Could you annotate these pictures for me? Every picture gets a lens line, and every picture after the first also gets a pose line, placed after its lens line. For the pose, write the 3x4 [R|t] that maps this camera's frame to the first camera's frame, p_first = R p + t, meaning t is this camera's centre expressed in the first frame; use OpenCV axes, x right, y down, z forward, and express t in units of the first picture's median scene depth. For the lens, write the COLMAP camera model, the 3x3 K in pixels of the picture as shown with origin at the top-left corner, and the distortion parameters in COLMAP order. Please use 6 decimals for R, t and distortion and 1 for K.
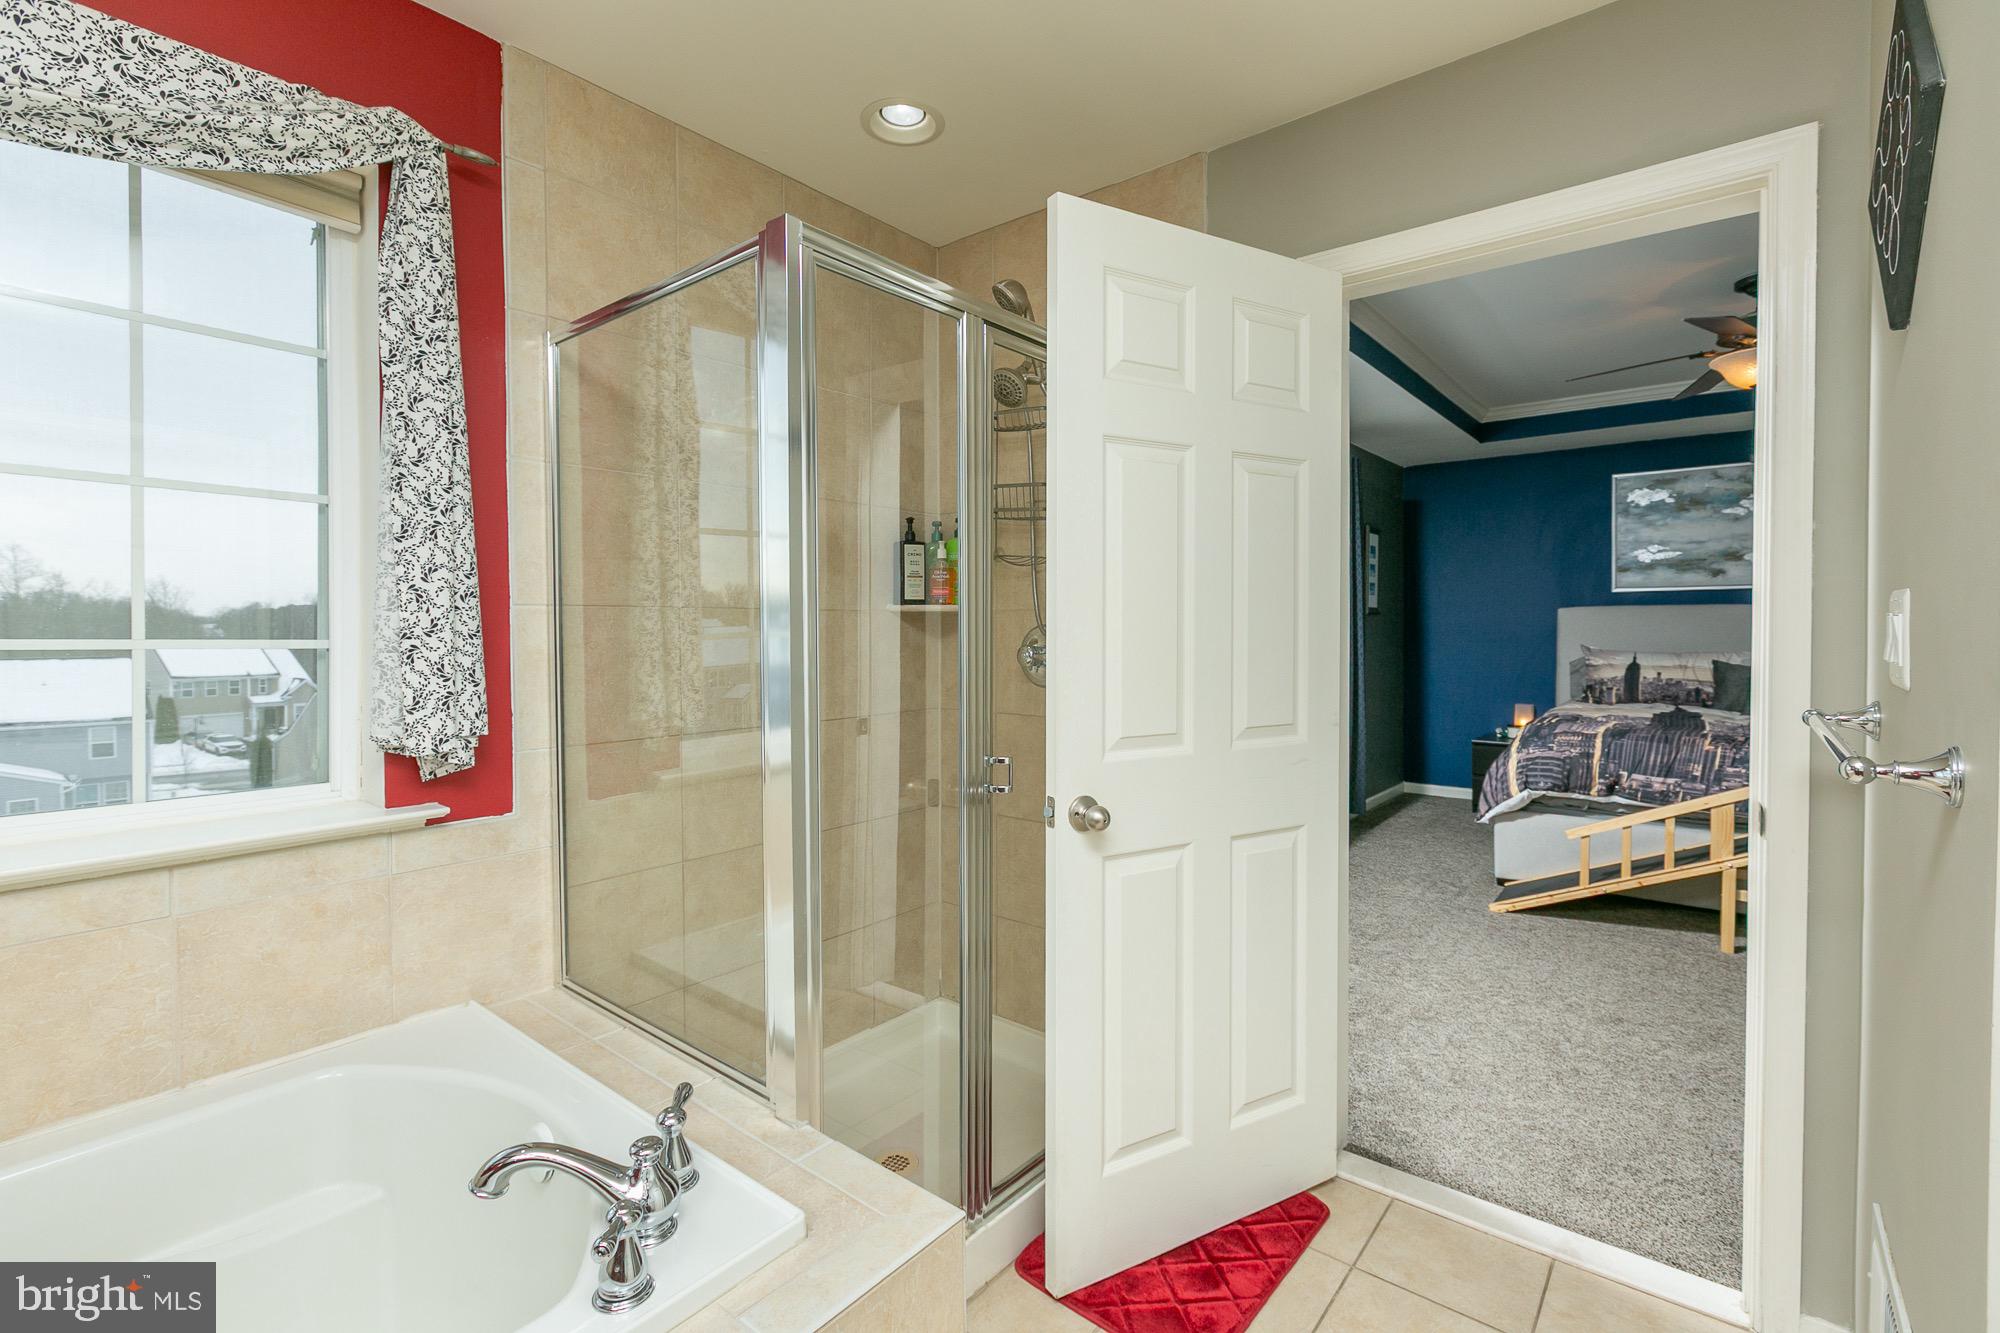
lens RADIAL K [[905.2, 0, 953.4], [0, 905.2, 650.7], [0, 0, 1]] dist [-0.000032, -0.000427]
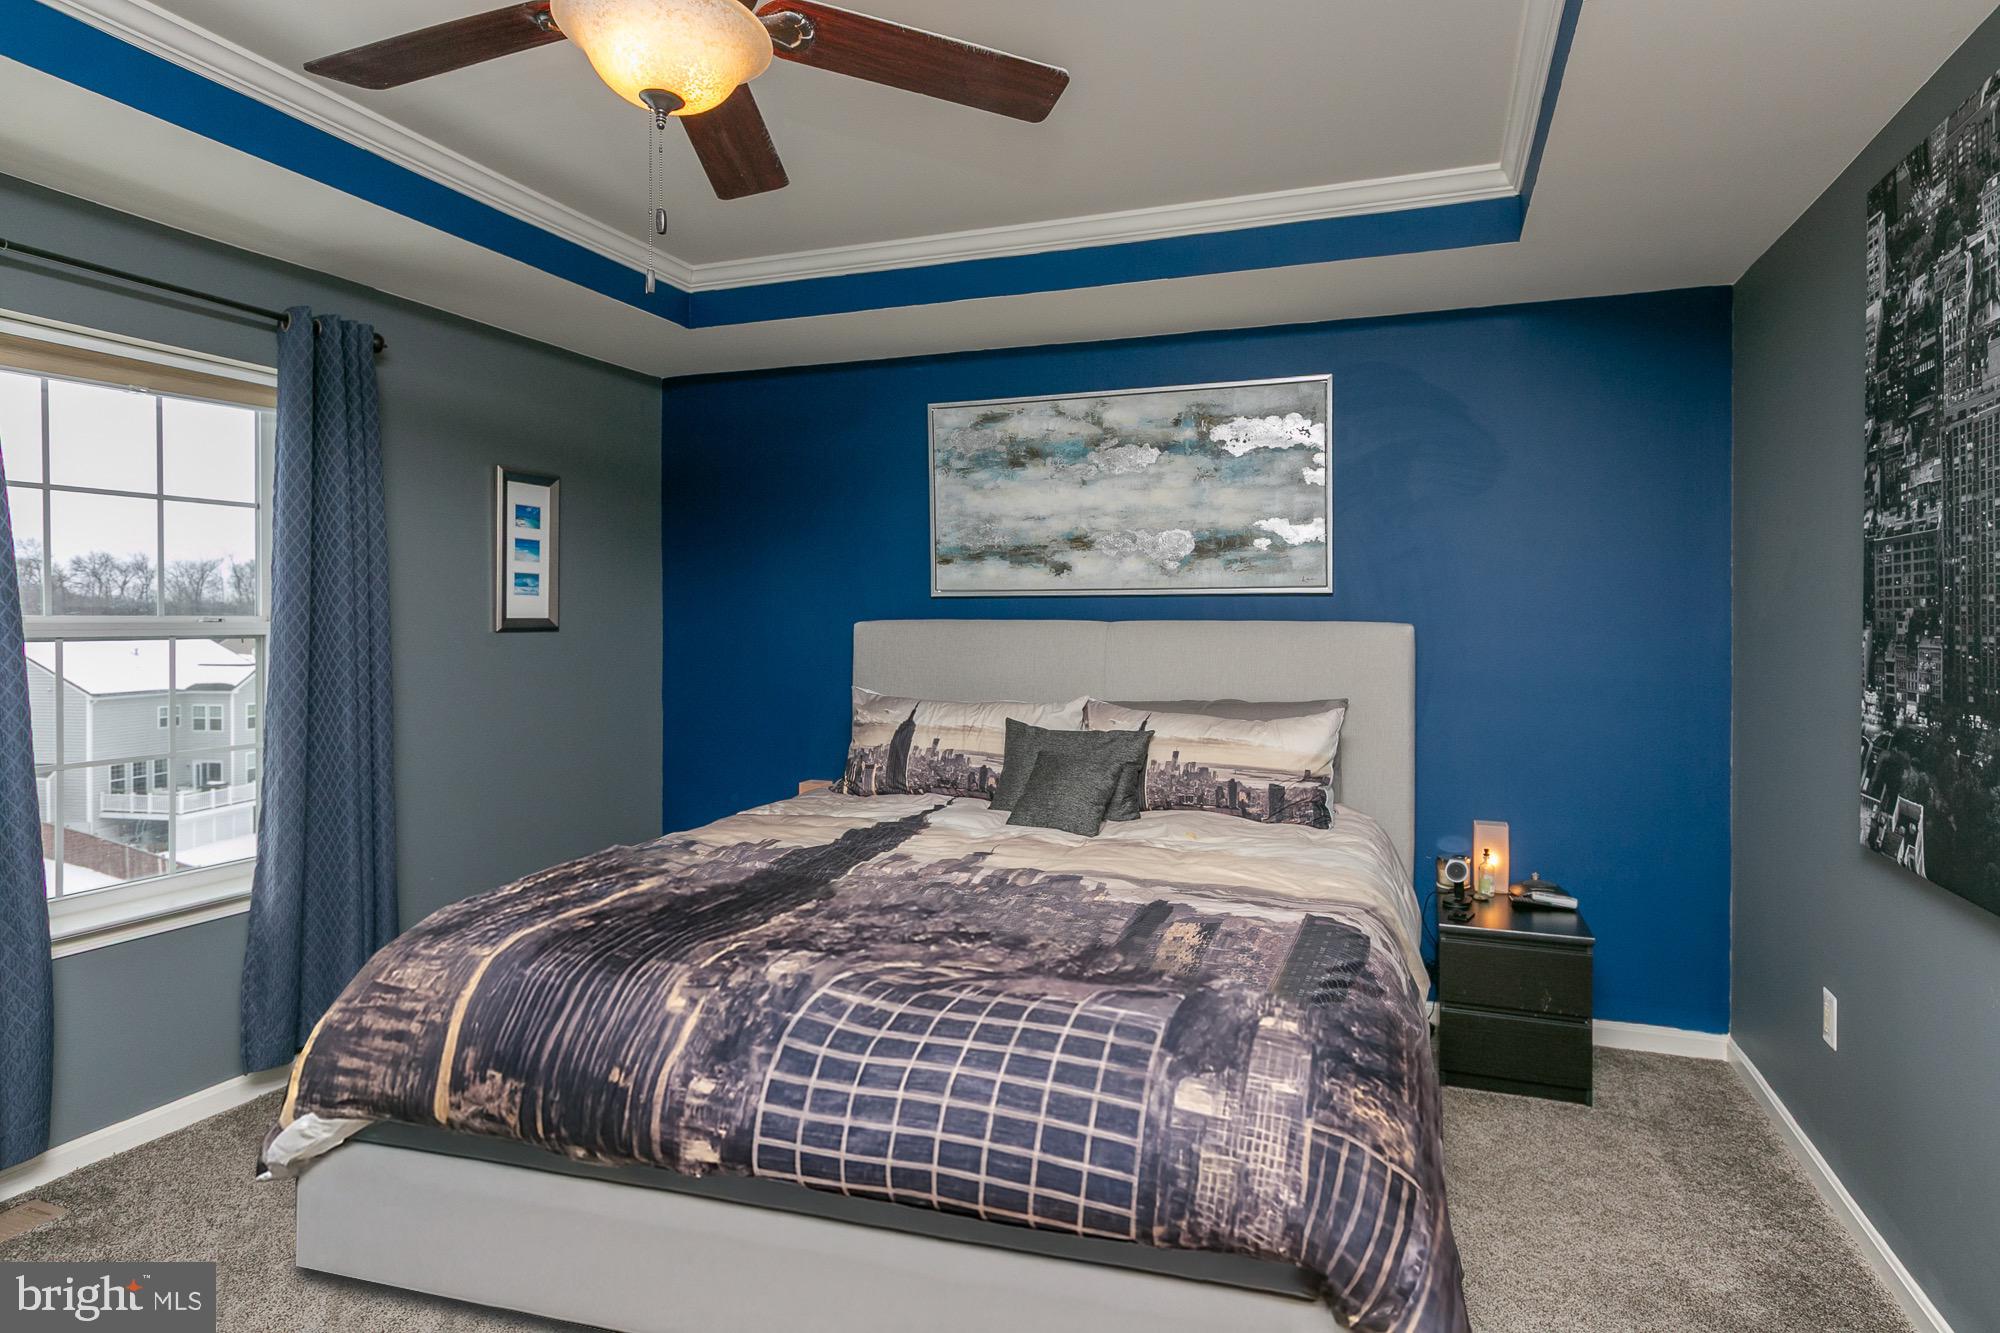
lens RADIAL K [[1093.0, 0, 1004.3], [0, 1093.0, 617.6], [0, 0, 1]] dist [0.000681, -0.000002]
pose [[0.939873, 0.003171, 0.341510, 0.556844], [0.002745, 0.999854, -0.016839, -0.039948], [-0.341514, 0.016764, 0.939727, 0.312535]]
